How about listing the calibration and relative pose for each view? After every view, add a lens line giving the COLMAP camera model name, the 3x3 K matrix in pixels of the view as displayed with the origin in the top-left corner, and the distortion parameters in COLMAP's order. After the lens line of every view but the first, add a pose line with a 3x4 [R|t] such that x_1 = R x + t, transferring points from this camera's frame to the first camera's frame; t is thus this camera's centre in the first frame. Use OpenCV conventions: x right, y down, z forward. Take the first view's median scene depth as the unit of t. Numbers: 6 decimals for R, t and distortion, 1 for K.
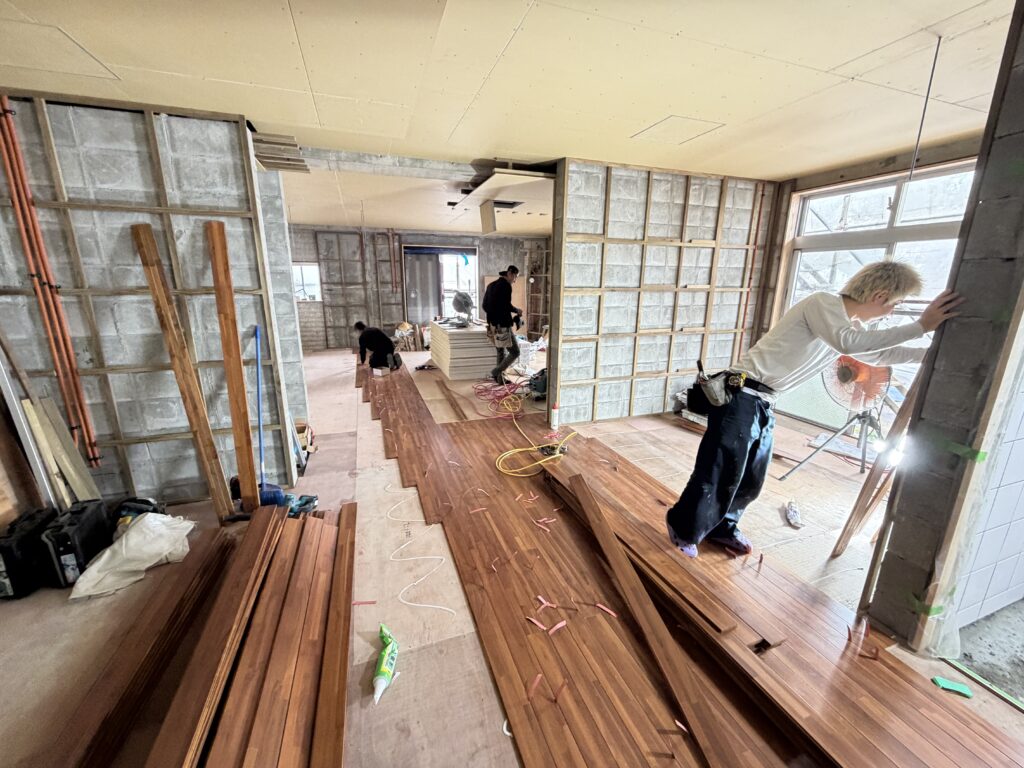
lens RADIAL K [[406.3, 0, 511.8], [0, 406.3, 383.6], [0, 0, 1]] dist [-0.002590, 0.001247]
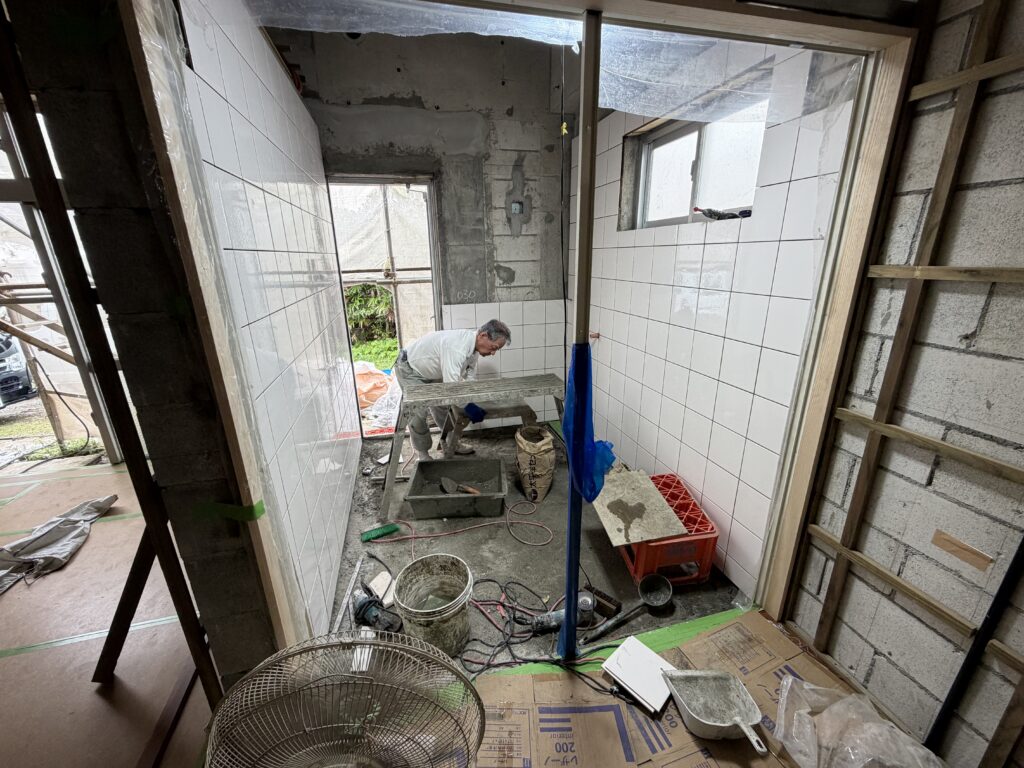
lens RADIAL K [[406.3, 0, 507.2], [0, 406.3, 383.8], [0, 0, 1]] dist [-0.002590, 0.001247]
pose [[0.085378, -0.309878, 0.946935, 0.217062], [0.263183, 0.923663, 0.278533, -0.034605], [-0.960961, 0.225437, 0.160416, 0.156111]]
